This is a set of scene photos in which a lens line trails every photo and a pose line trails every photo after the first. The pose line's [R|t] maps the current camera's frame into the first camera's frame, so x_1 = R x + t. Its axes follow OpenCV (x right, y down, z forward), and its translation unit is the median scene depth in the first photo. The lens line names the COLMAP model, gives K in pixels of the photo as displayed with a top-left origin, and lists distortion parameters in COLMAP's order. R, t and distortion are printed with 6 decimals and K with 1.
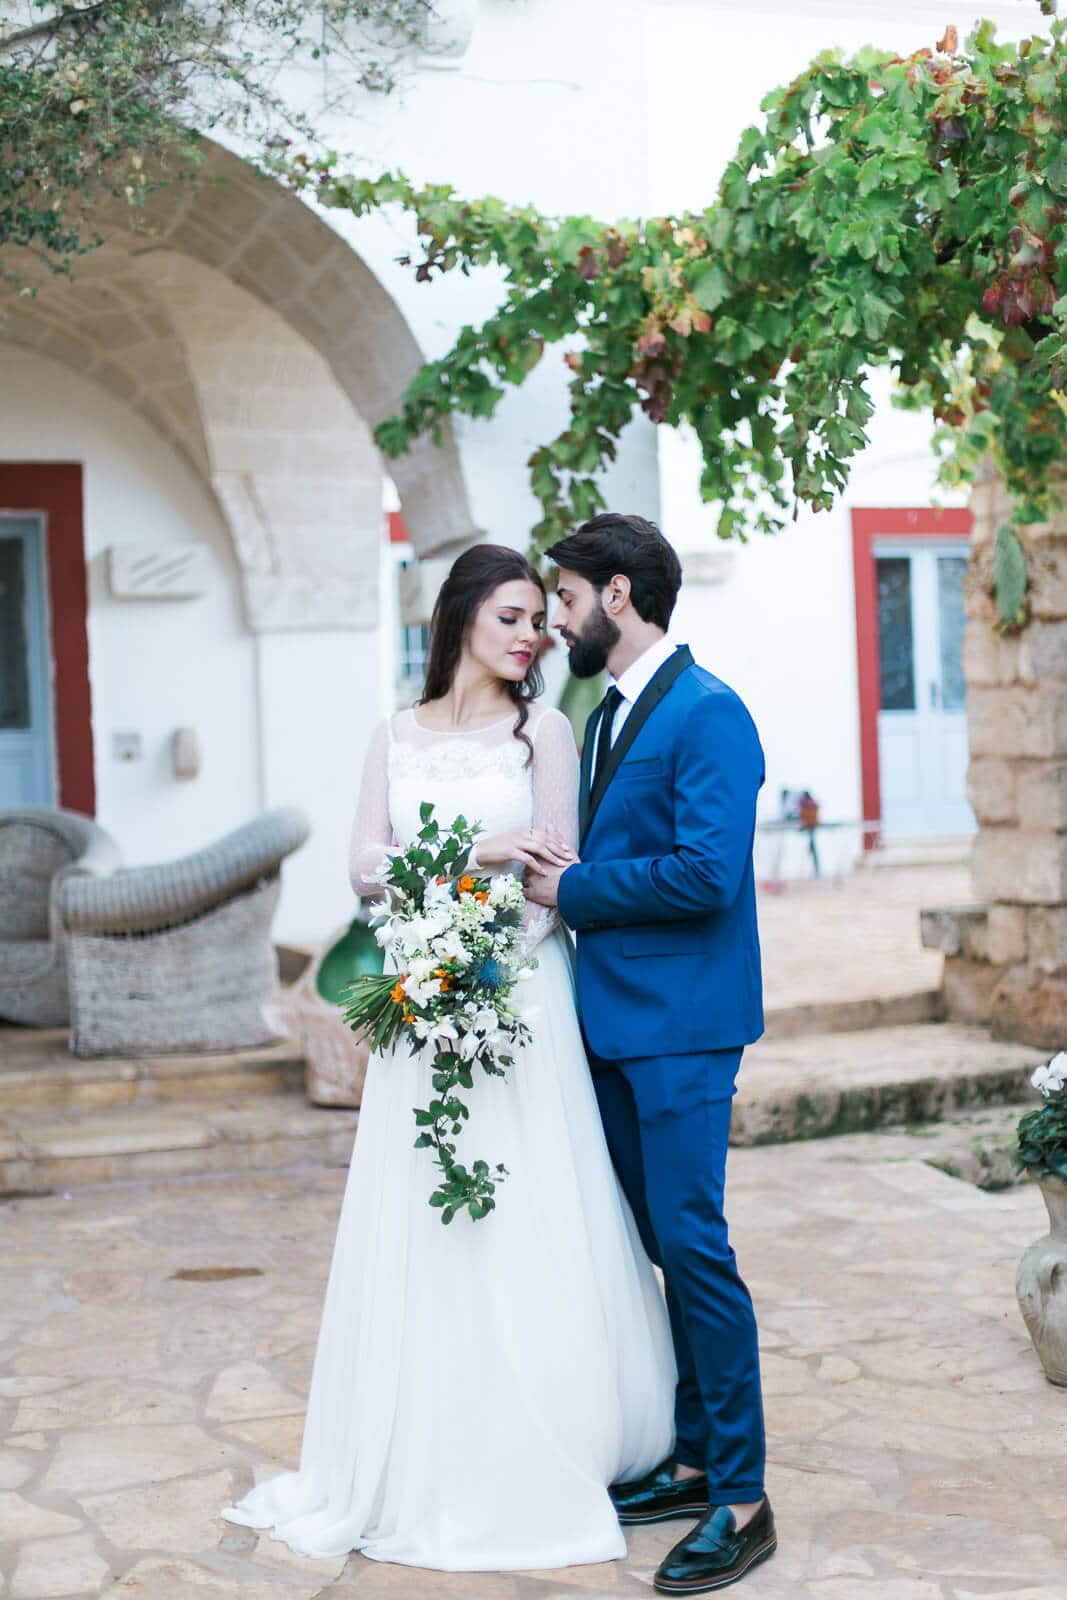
lens RADIAL K [[1957.5, 0, 533.8], [0, 1957.5, 759.7], [0, 0, 1]] dist [-0.082908, 0.009189]
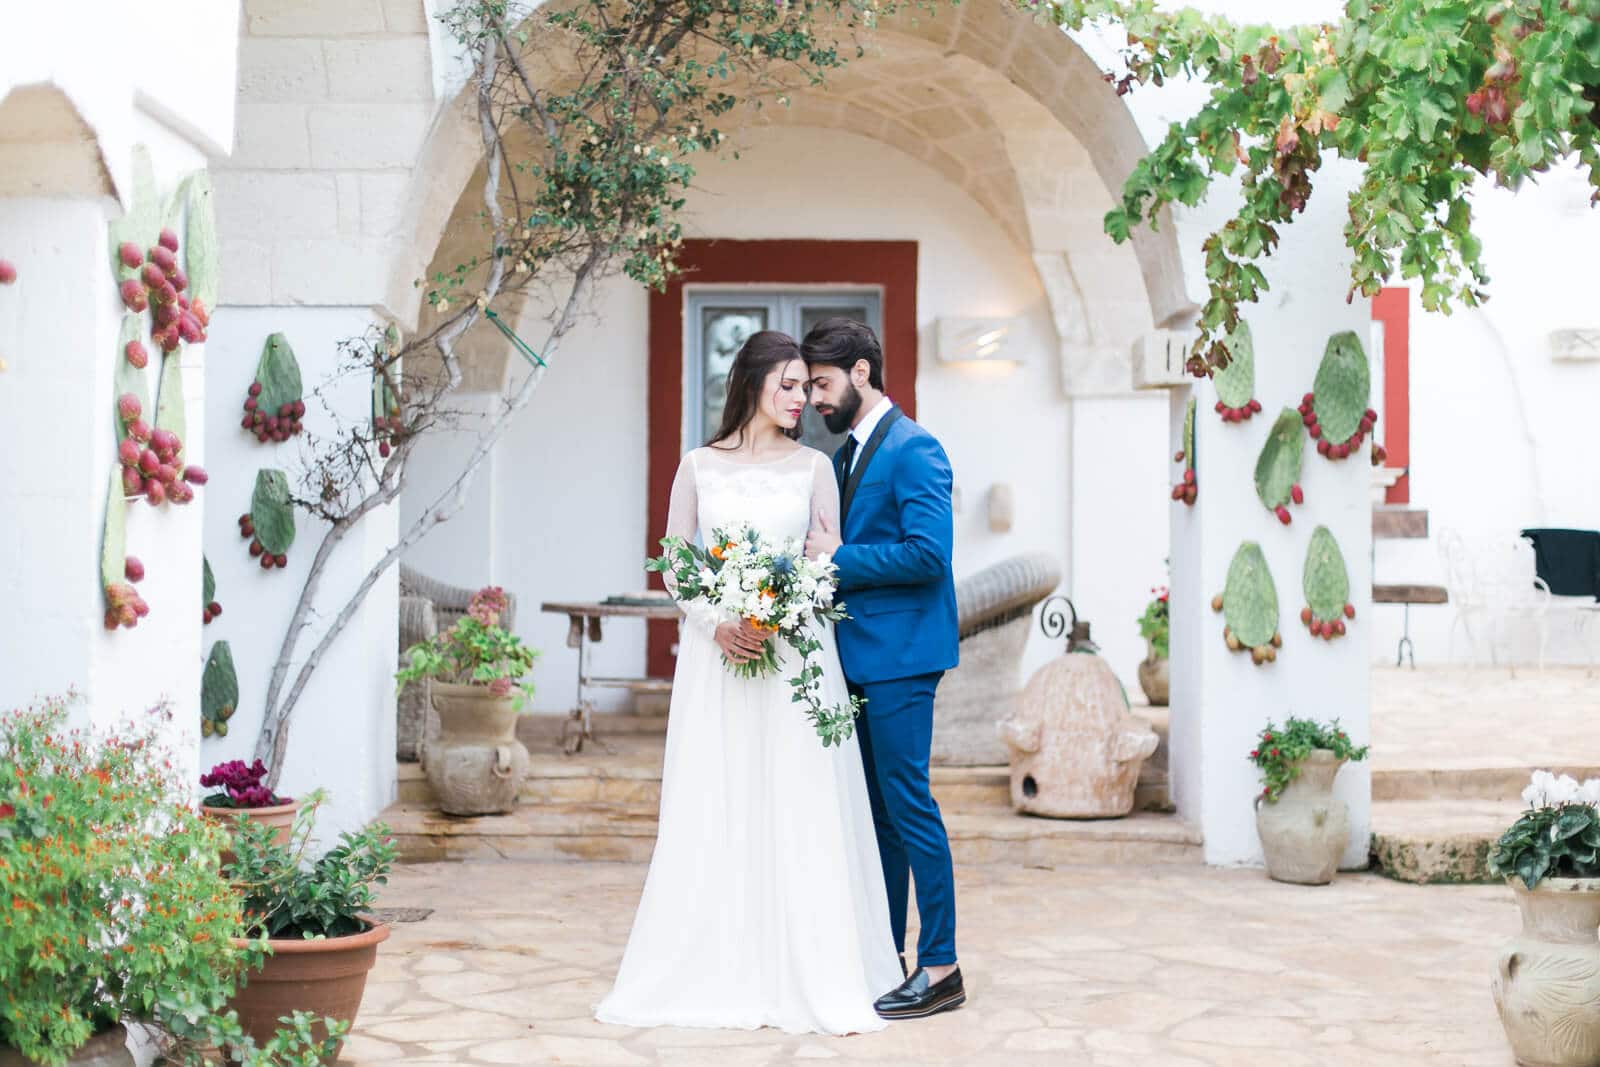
lens RADIAL K [[2128.9, 0, 800.0], [0, 2128.9, 533.5], [0, 0, 1]] dist [0.050574, -0.539304]
pose [[0.930321, 0.028074, -0.365671, 0.217662], [-0.028629, 0.999582, 0.003905, 0.013077], [0.365628, 0.006835, 0.930736, -0.208847]]
